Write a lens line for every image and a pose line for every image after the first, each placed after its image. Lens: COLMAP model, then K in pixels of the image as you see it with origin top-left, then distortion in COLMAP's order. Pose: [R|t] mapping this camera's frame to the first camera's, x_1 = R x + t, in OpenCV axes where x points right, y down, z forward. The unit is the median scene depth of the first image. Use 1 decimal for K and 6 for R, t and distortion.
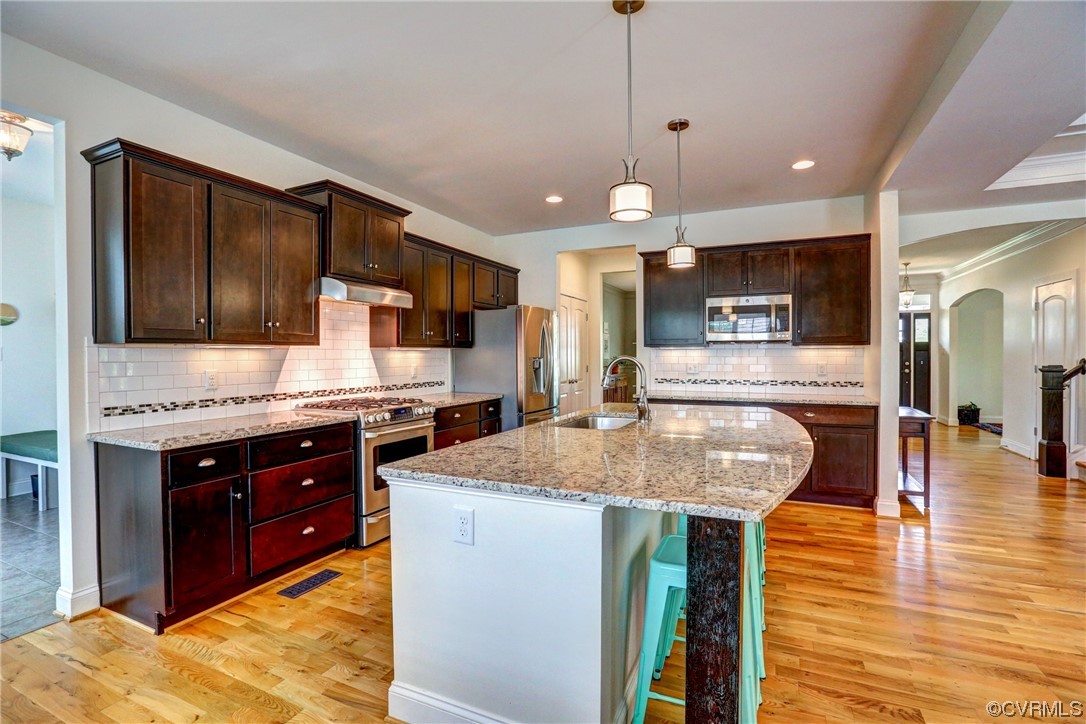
lens RADIAL K [[494.3, 0, 542.3], [0, 494.3, 358.4], [0, 0, 1]] dist [-0.051213, 0.016231]
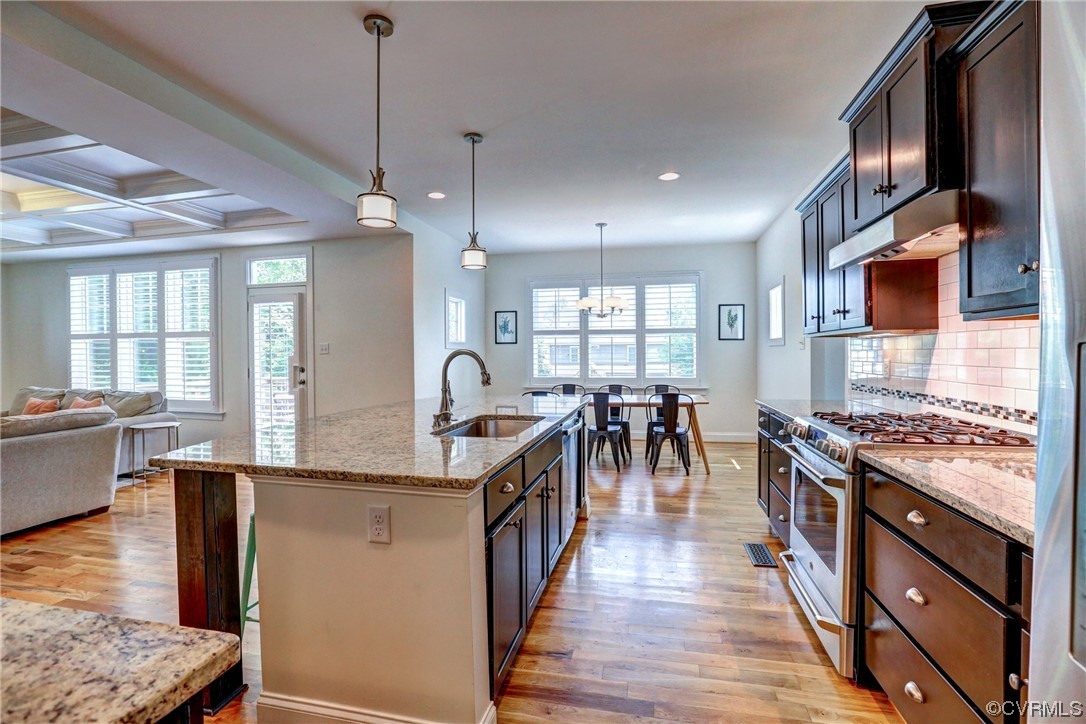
lens RADIAL K [[494.3, 0, 542.3], [0, 494.3, 358.4], [0, 0, 1]] dist [-0.051213, 0.016231]
pose [[-0.977603, 0.015654, -0.209874, 0.178009], [0.012445, 0.999785, 0.016603, -0.002076], [0.210089, 0.013619, -0.977587, 1.558951]]
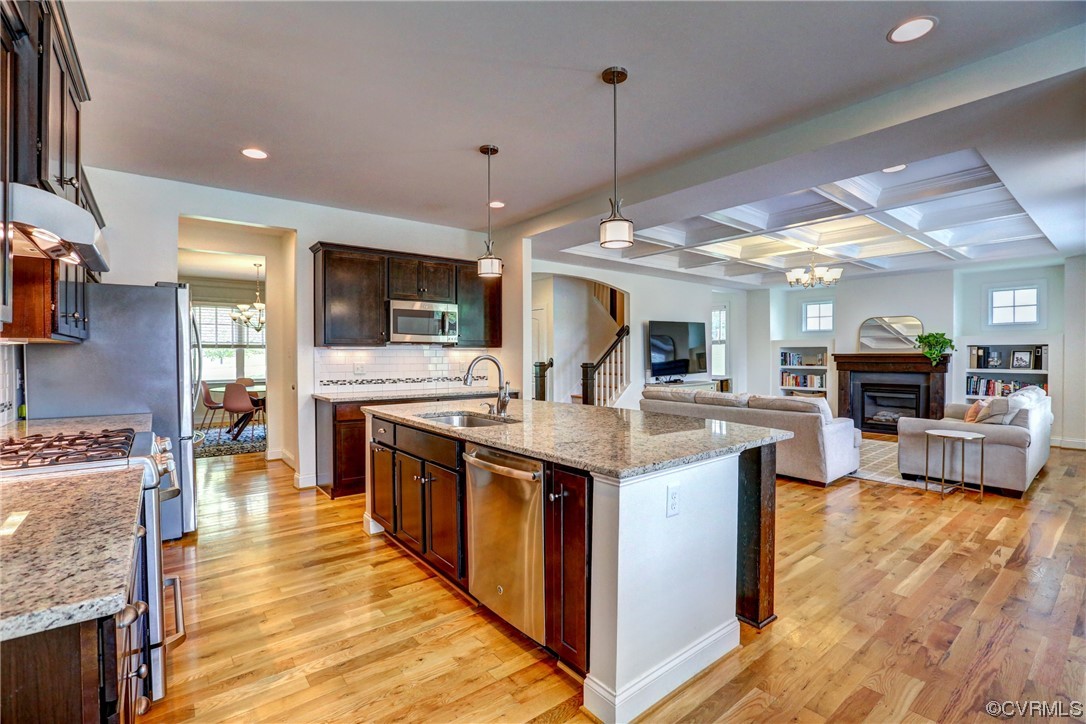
lens RADIAL K [[494.3, 0, 542.3], [0, 494.3, 358.4], [0, 0, 1]] dist [-0.051213, 0.016231]
pose [[0.452313, -0.003464, 0.891852, -0.602618], [0.004918, 0.999987, 0.001389, 0.000147], [-0.891845, 0.003758, 0.452325, 0.341809]]
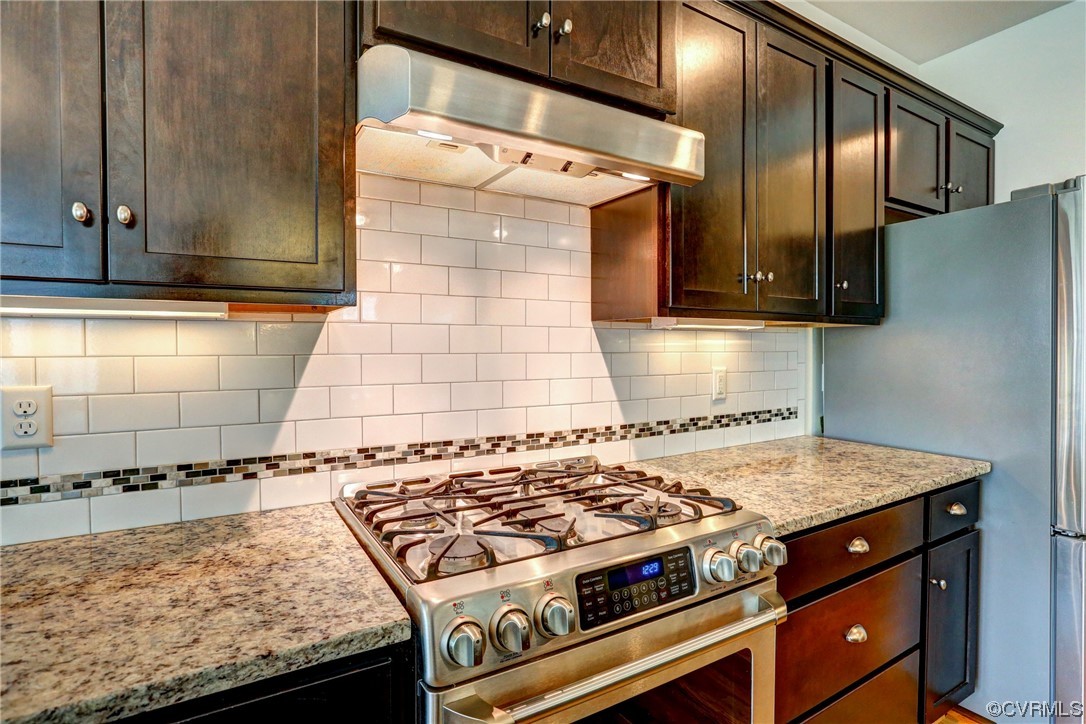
lens RADIAL K [[537.8, 0, 543.0], [0, 537.8, 362.0], [0, 0, 1]] dist [-0.024654, 0.001427]
pose [[0.825234, 0.013848, -0.564621, -0.185338], [-0.003460, 0.999805, 0.019464, 0.000515], [0.564780, -0.014109, 0.825121, 0.782632]]
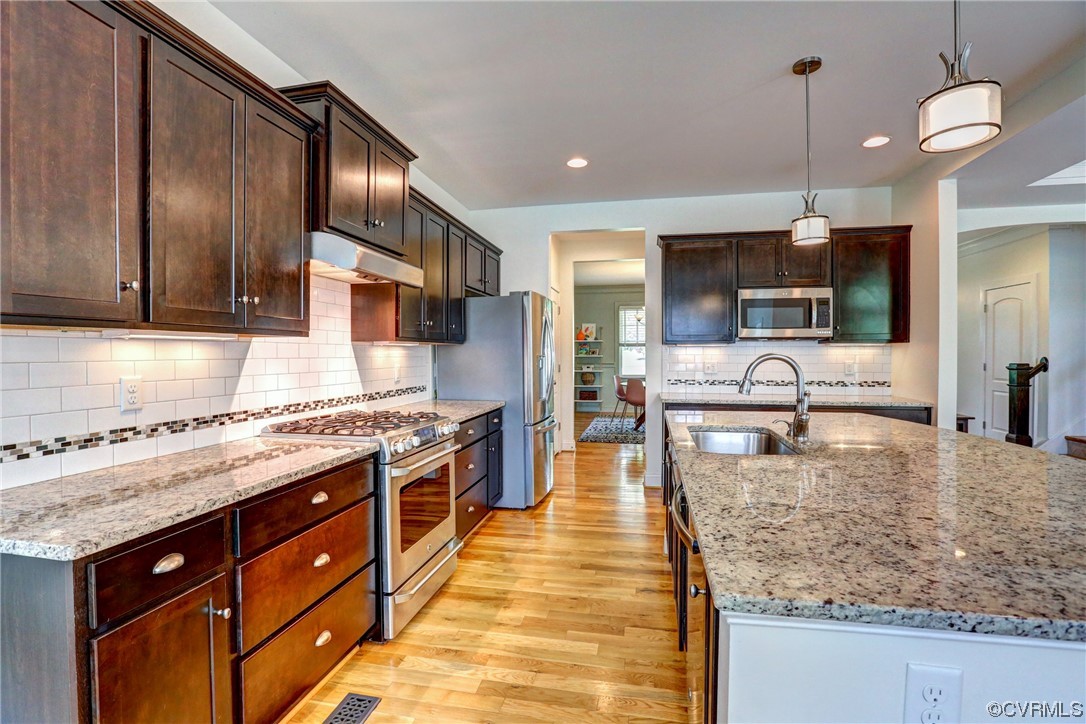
lens RADIAL K [[494.3, 0, 542.3], [0, 494.3, 358.4], [0, 0, 1]] dist [-0.051213, 0.016231]
pose [[0.974700, -0.000506, 0.223518, -0.289101], [-0.000125, 0.999996, 0.002809, 0.000608], [-0.223519, -0.002766, 0.974696, 0.289297]]
